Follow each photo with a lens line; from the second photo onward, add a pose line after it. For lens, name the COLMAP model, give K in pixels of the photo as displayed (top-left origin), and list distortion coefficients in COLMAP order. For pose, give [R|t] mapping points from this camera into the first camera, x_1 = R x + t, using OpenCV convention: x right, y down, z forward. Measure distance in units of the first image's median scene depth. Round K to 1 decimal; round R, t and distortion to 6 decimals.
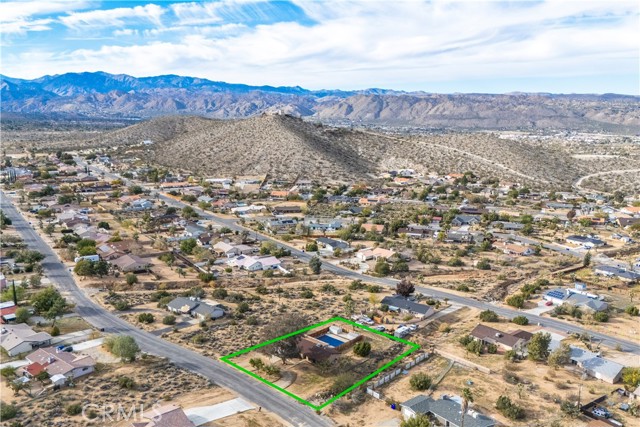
lens RADIAL K [[445.6, 0, 318.9], [0, 445.6, 212.2], [0, 0, 1]] dist [0.010707, -0.000651]
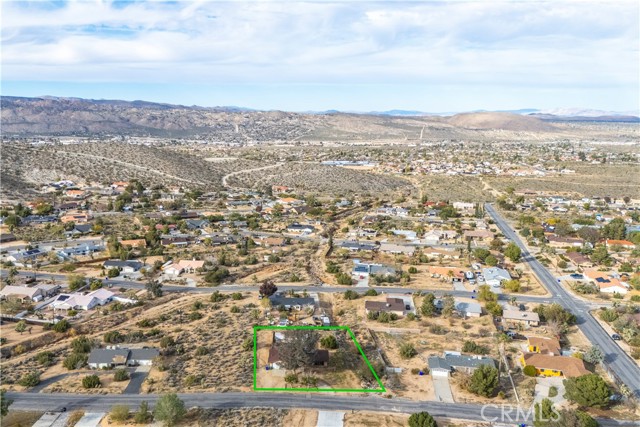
lens RADIAL K [[445.6, 0, 319.0], [0, 445.6, 214.7], [0, 0, 1]] dist [0.010707, -0.000651]
pose [[0.826756, -0.113704, 0.550949, 0.362775], [0.120194, 0.992449, 0.024457, 0.033893], [-0.549570, 0.046001, 0.834180, -0.124652]]
